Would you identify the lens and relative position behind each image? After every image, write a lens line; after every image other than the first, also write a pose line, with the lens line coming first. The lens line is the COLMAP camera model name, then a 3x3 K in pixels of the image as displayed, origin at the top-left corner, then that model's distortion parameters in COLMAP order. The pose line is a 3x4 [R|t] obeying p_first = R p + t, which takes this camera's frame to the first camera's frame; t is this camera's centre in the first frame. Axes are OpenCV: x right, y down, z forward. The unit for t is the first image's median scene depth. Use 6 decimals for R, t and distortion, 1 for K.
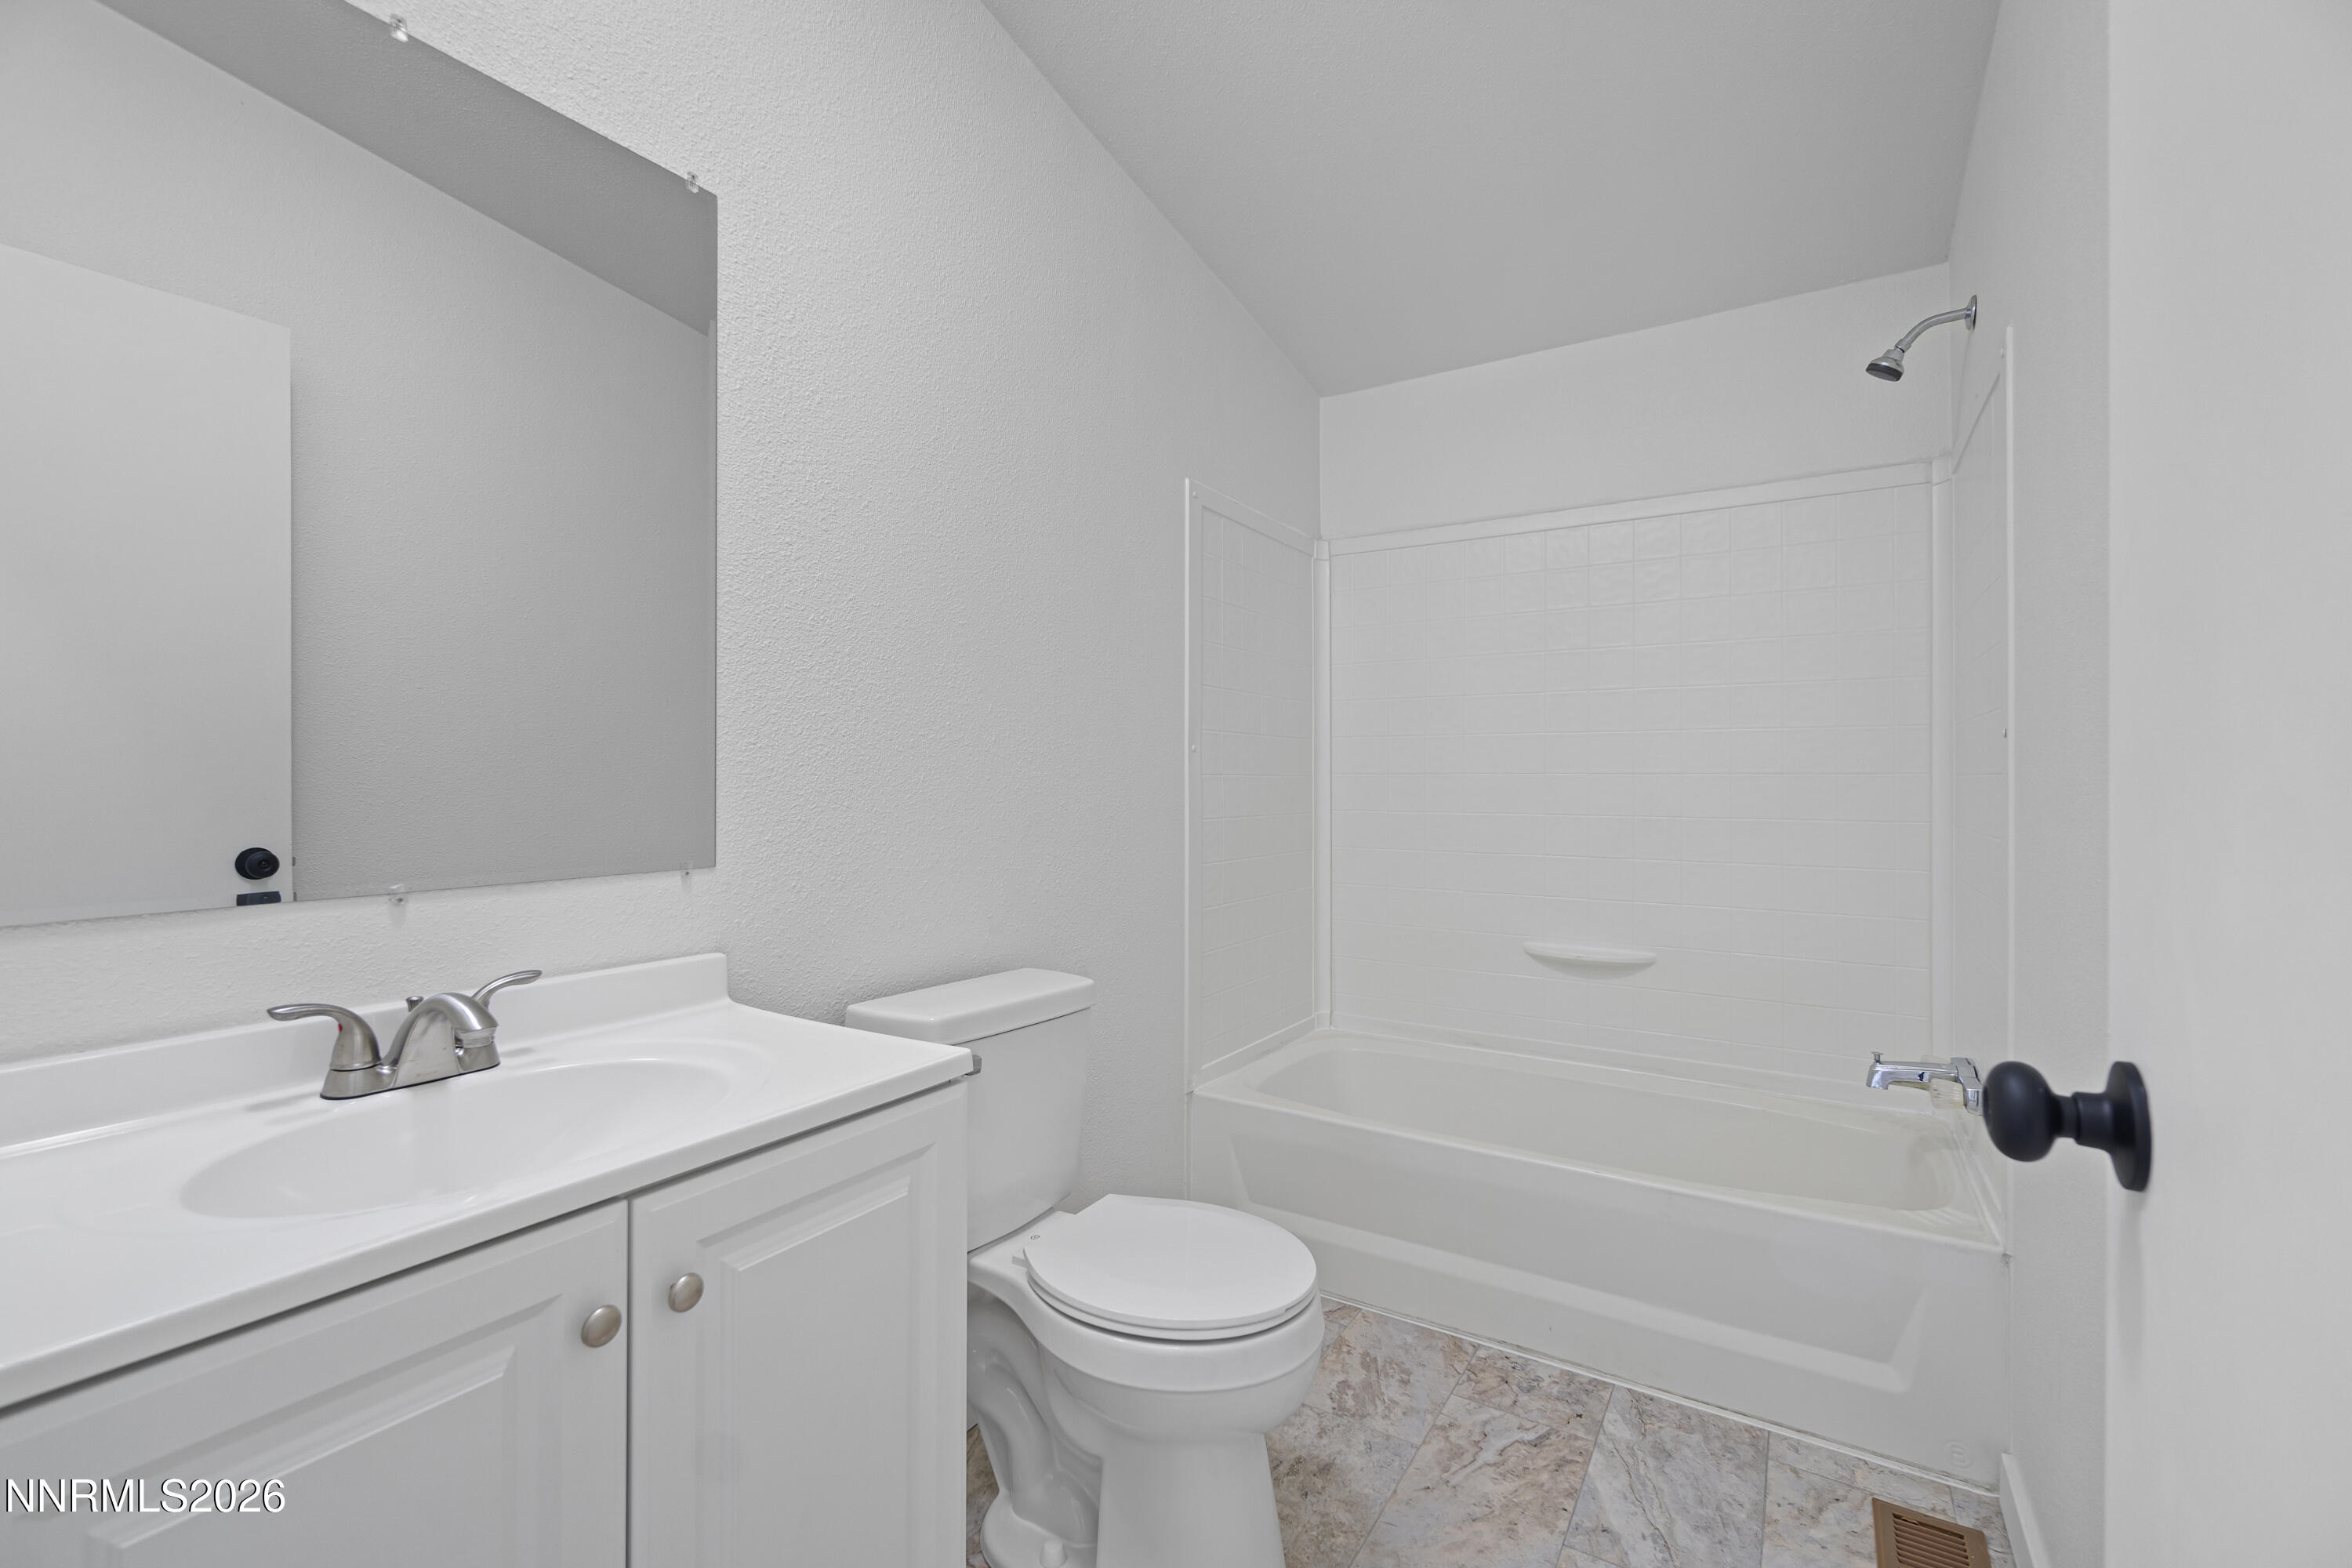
lens RADIAL K [[1017.8, 0, 1160.2], [0, 1017.8, 779.5], [0, 0, 1]] dist [0.000570, 0.002052]
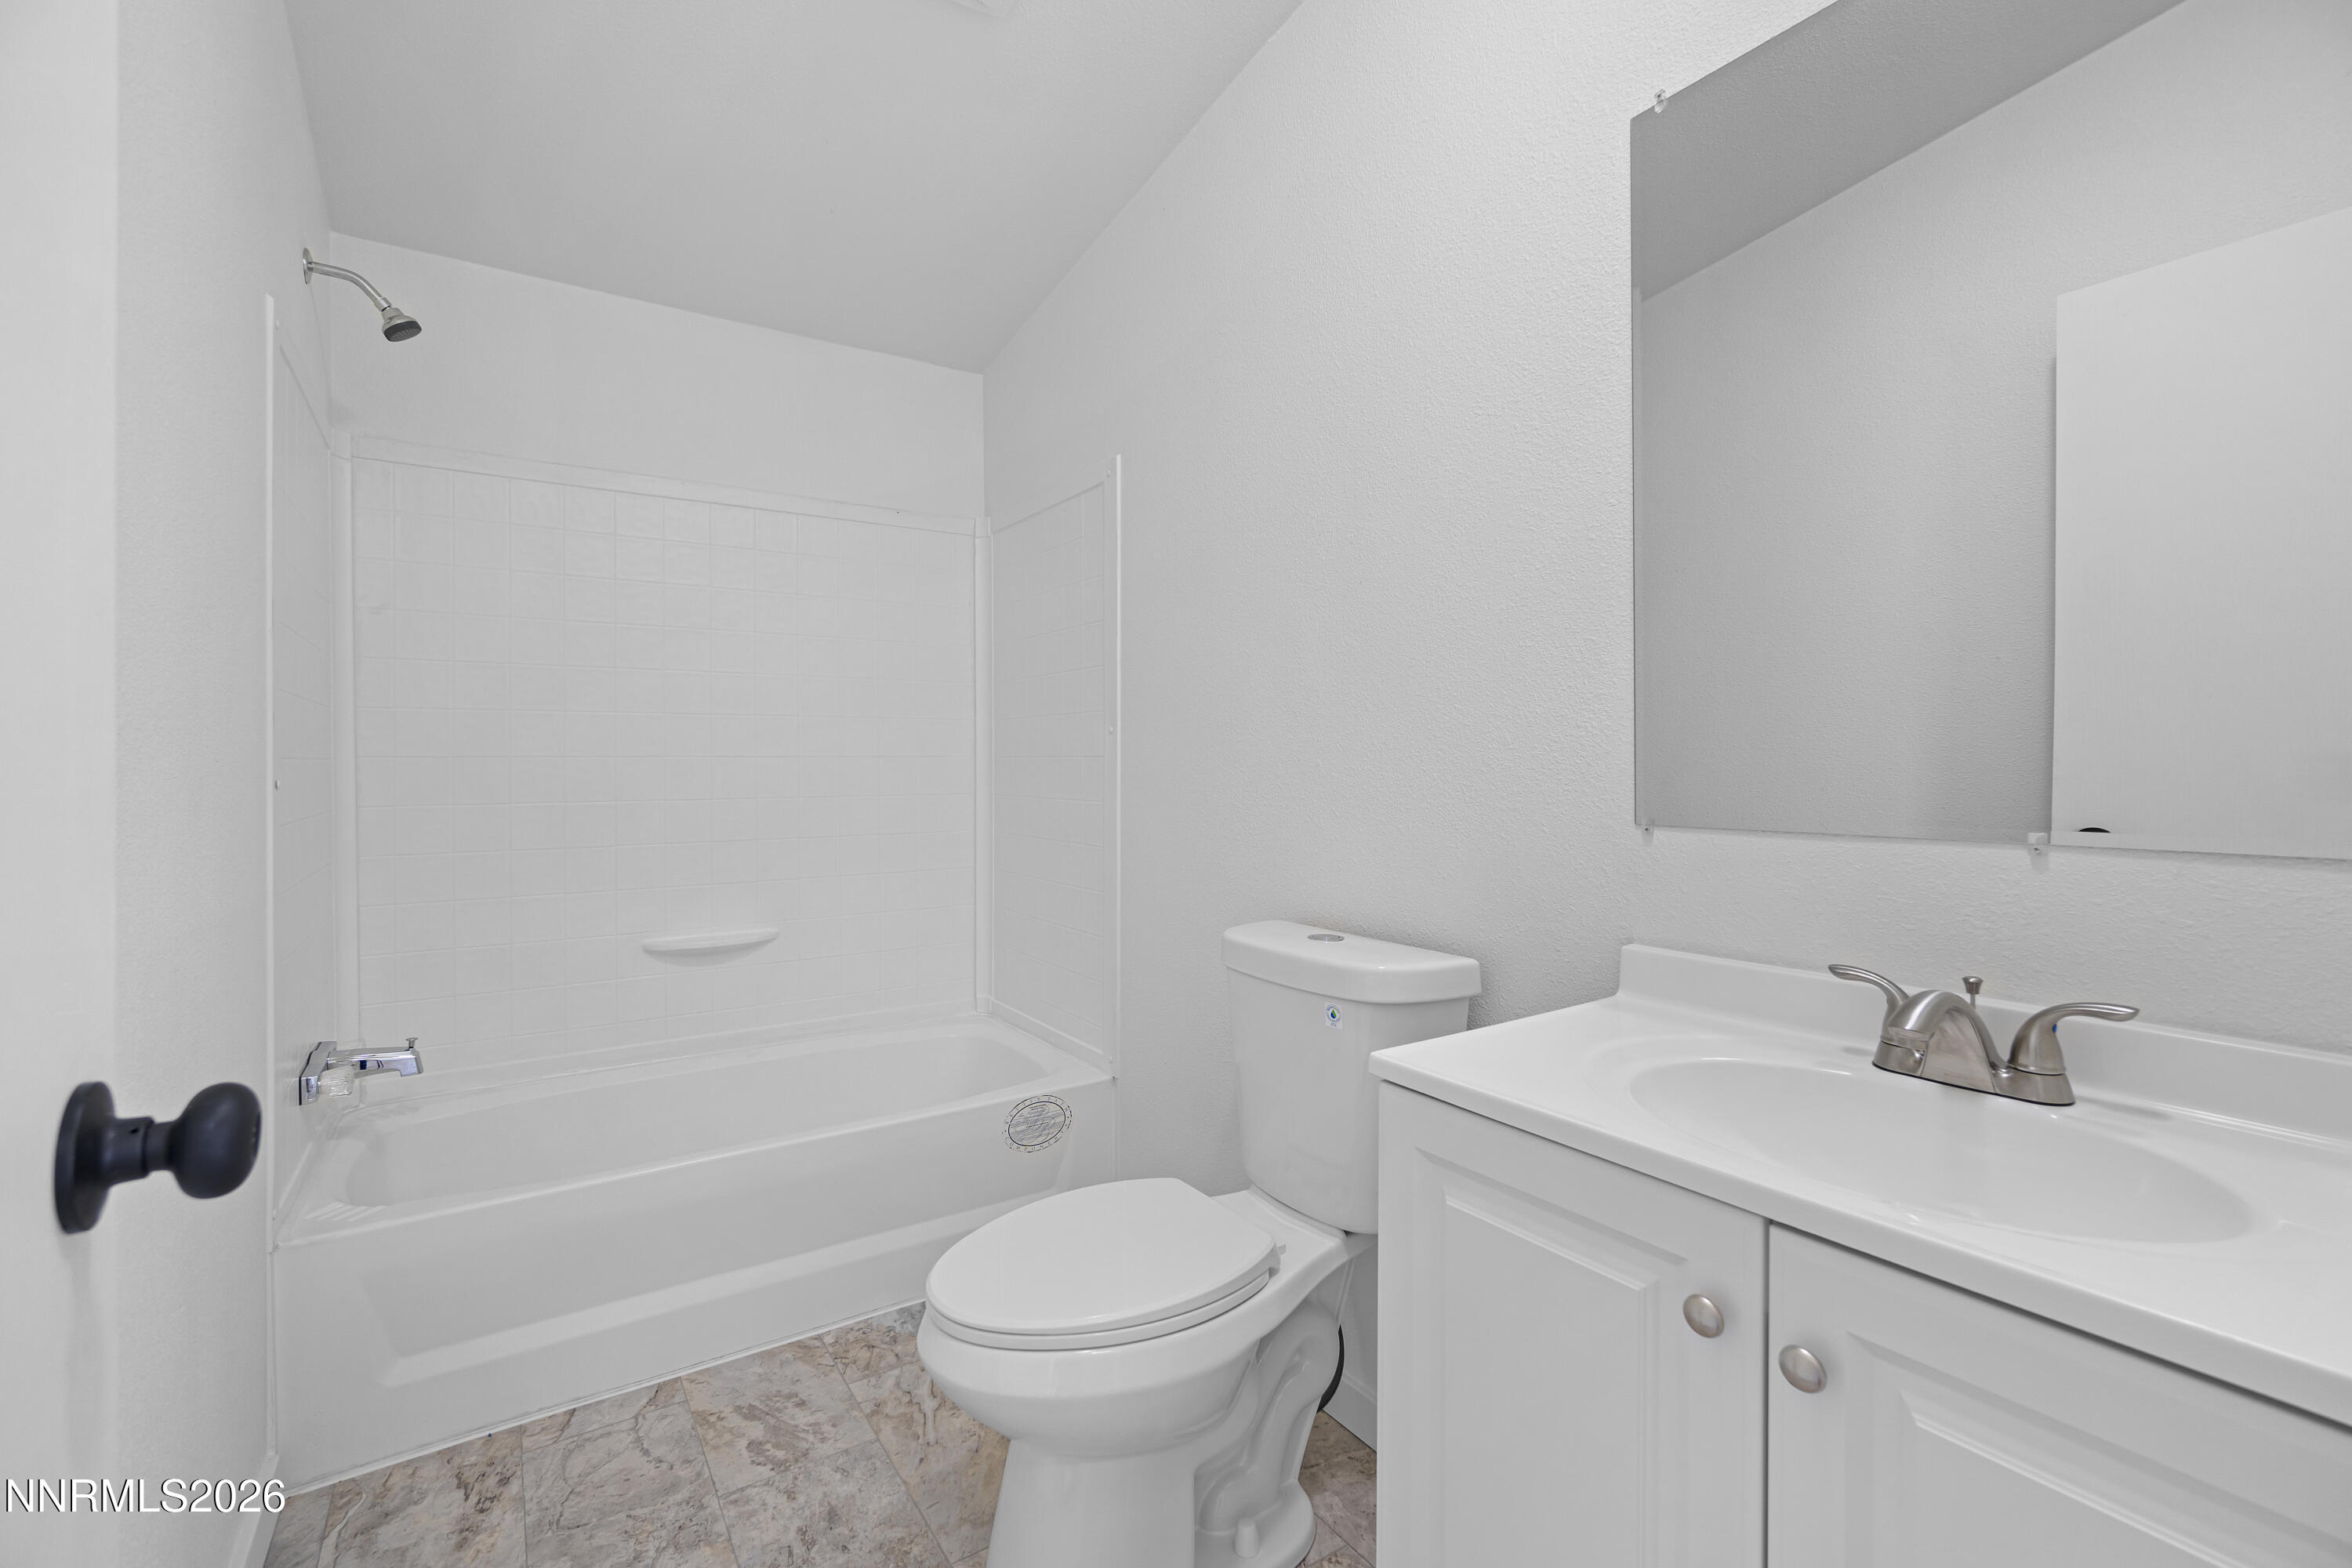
lens RADIAL K [[1017.8, 0, 1160.8], [0, 1017.8, 779.4], [0, 0, 1]] dist [0.000570, 0.002052]
pose [[0.401040, -0.017743, 0.915889, -0.500100], [0.004811, 0.999839, 0.017263, 0.000242], [-0.916048, -0.002517, 0.401061, 0.334160]]
